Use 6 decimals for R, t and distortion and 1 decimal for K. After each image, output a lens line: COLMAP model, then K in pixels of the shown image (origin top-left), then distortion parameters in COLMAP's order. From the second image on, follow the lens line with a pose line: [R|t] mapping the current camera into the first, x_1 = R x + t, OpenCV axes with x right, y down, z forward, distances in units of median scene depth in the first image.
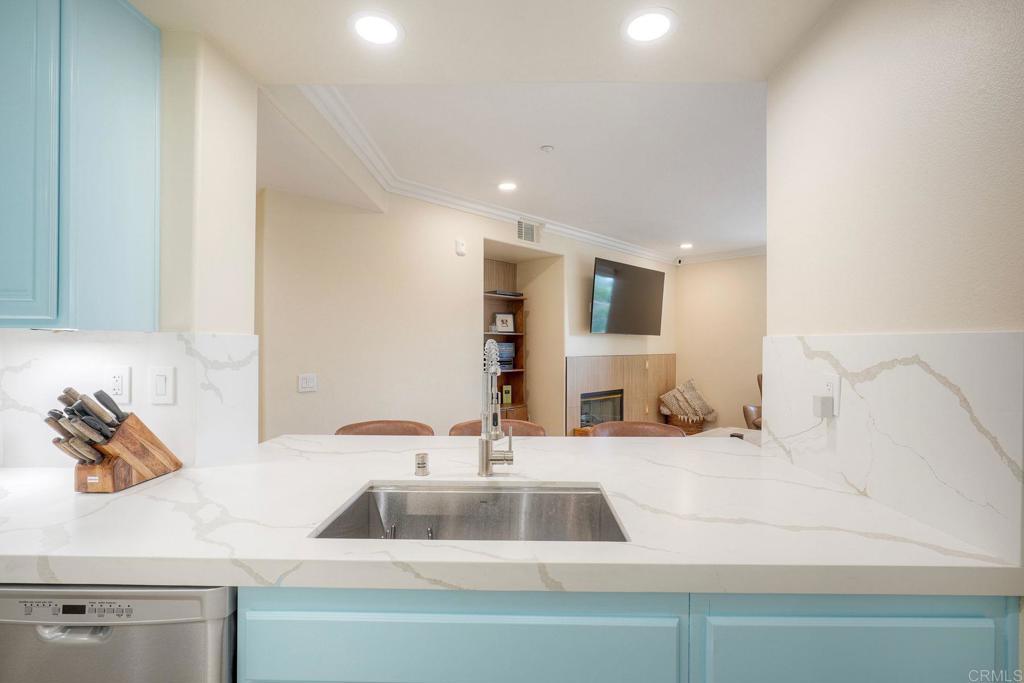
lens RADIAL K [[469.3, 0, 512.0], [0, 469.3, 341.5], [0, 0, 1]] dist [-0.000082, 0.000261]
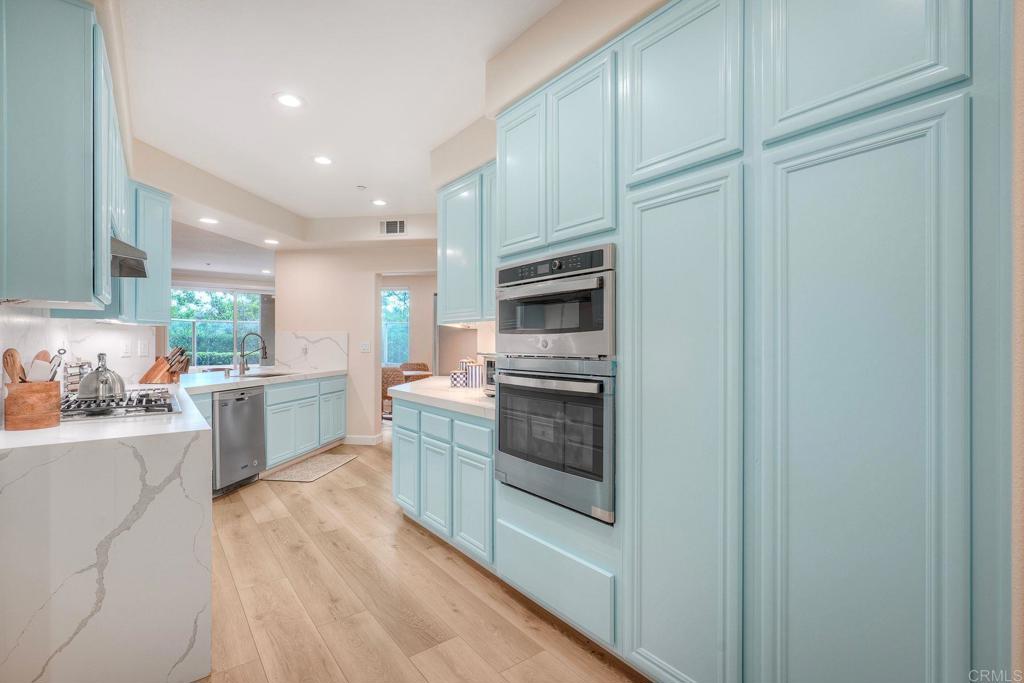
lens RADIAL K [[469.3, 0, 512.0], [0, 469.3, 341.5], [0, 0, 1]] dist [-0.000082, 0.000261]
pose [[0.117624, -0.001349, 0.993057, -3.284551], [-0.003711, 0.999991, 0.001798, 0.053814], [-0.993051, -0.003896, 0.117618, -1.294702]]
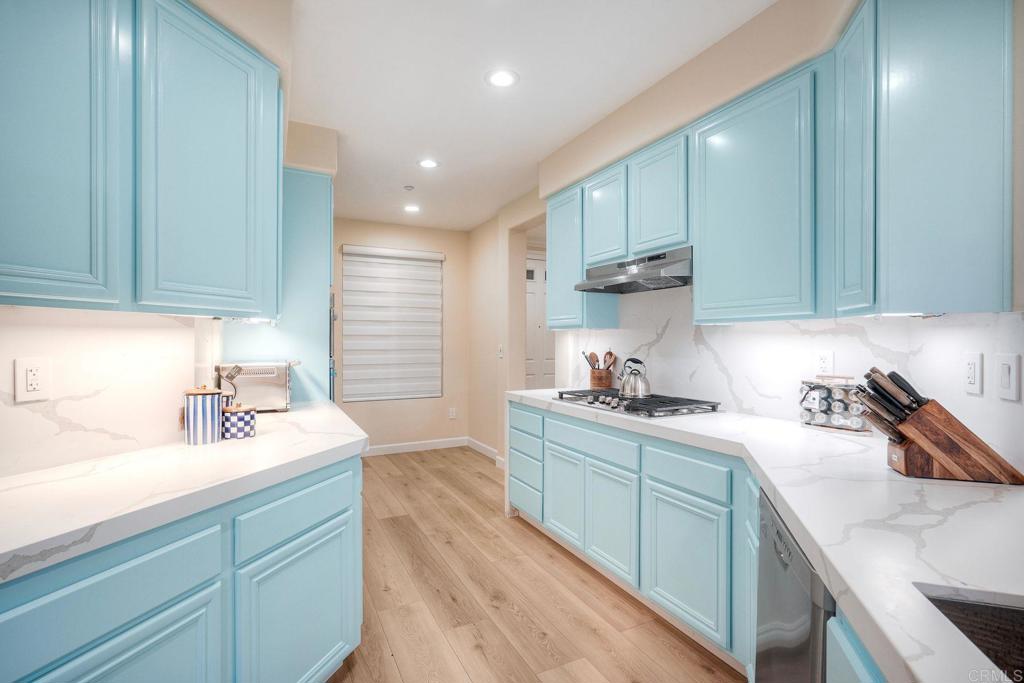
lens RADIAL K [[469.3, 0, 512.0], [0, 469.3, 341.5], [0, 0, 1]] dist [-0.000082, 0.000261]
pose [[-0.300882, -0.003255, -0.953656, 0.330258], [0.002037, 0.999990, -0.004056, 0.038703], [0.953659, -0.003163, -0.300872, 0.482978]]
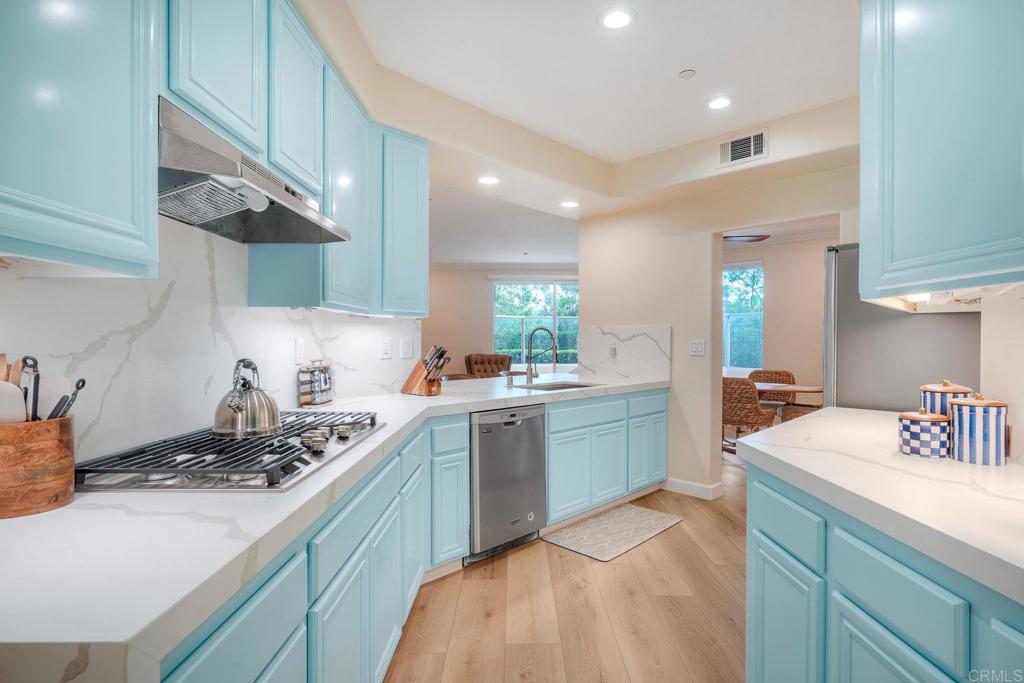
lens RADIAL K [[513.0, 0, 518.8], [0, 513.0, 341.3], [0, 0, 1]] dist [-0.001690, 0.000150]
pose [[0.693136, -0.004641, 0.720792, -2.148379], [-0.002928, 0.999953, 0.009254, 0.053152], [-0.720801, -0.008525, 0.693090, -0.825184]]
